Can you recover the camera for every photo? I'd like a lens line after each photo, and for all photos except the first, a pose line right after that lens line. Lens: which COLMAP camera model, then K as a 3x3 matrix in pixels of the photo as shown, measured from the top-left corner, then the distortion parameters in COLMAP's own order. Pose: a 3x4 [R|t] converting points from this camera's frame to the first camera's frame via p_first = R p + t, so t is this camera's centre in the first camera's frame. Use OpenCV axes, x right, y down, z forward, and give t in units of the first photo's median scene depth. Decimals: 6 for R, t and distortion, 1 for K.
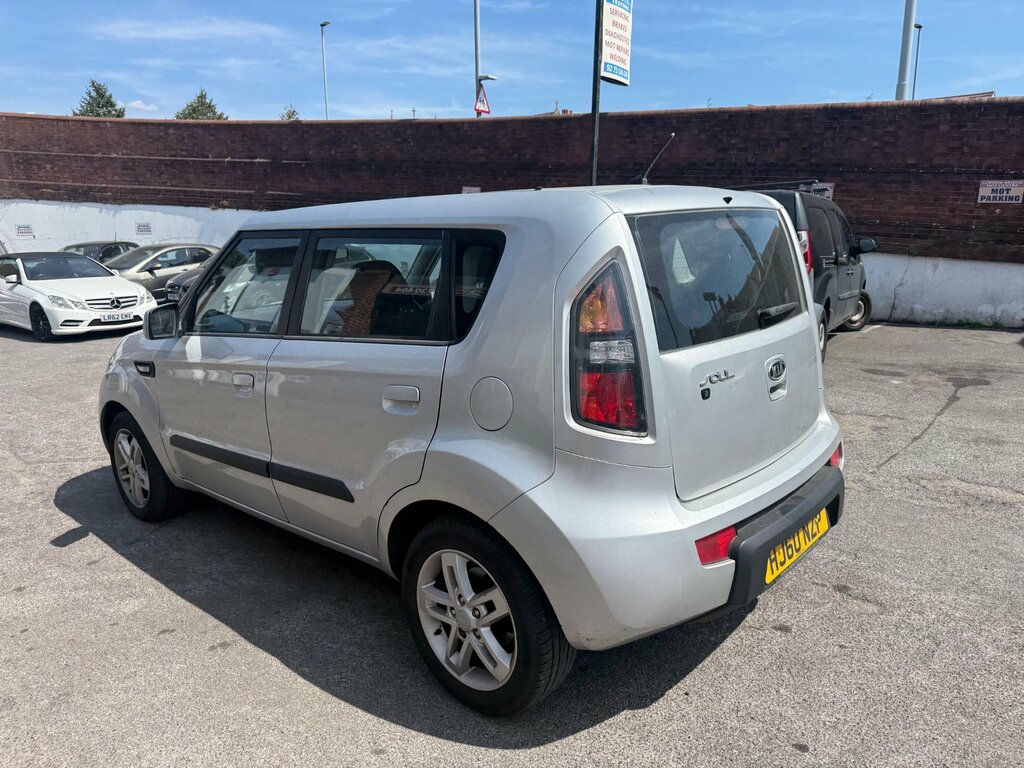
lens RADIAL K [[725.3, 0, 506.6], [0, 725.3, 385.7], [0, 0, 1]] dist [0.013506, -0.022749]
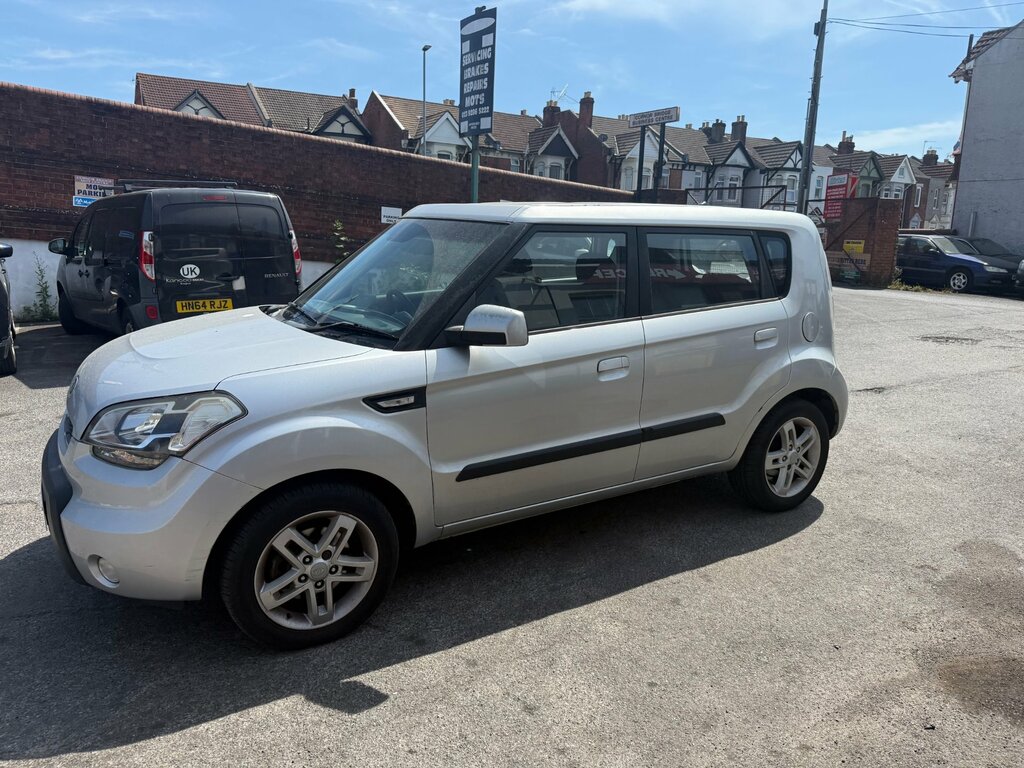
lens RADIAL K [[725.3, 0, 510.7], [0, 725.3, 379.9], [0, 0, 1]] dist [0.013506, -0.022749]
pose [[0.288418, -0.165771, 0.943046, -0.700454], [0.171709, 0.977888, 0.119381, -0.068578], [-0.941983, 0.127498, 0.310505, 0.404711]]
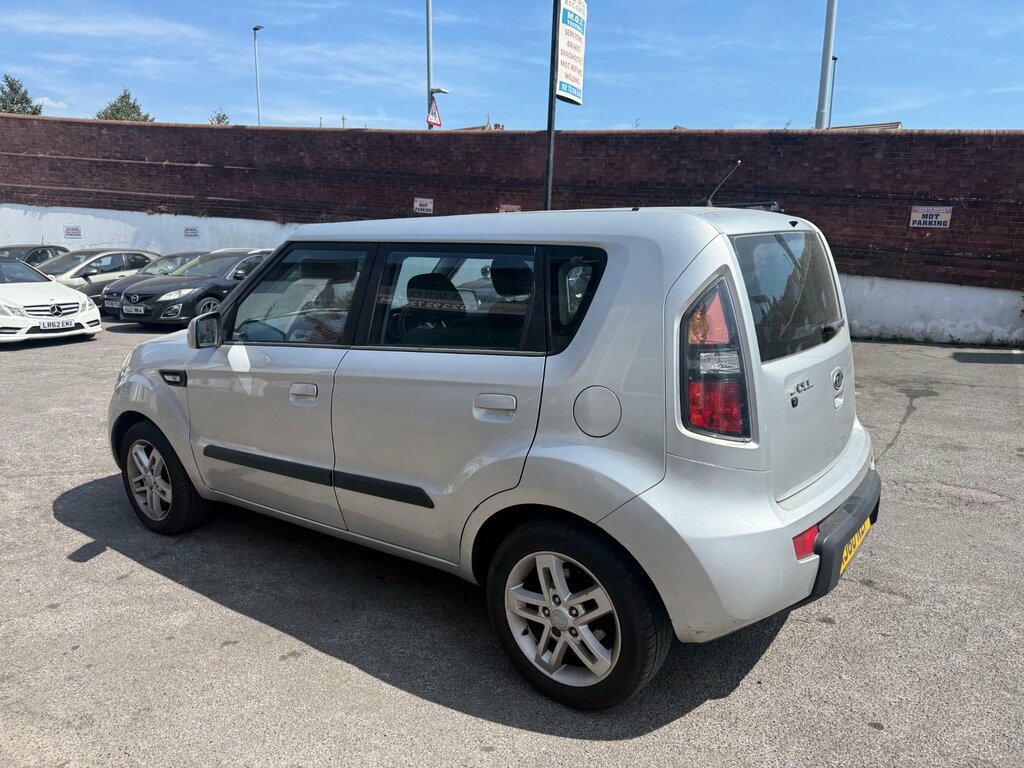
lens RADIAL K [[725.3, 0, 506.0], [0, 725.3, 386.3], [0, 0, 1]] dist [0.013506, -0.022749]
pose [[0.994982, 0.001600, 0.100038, -0.090739], [-0.000133, 0.999892, -0.014676, 0.001221], [-0.100050, 0.014589, 0.994875, -0.013470]]
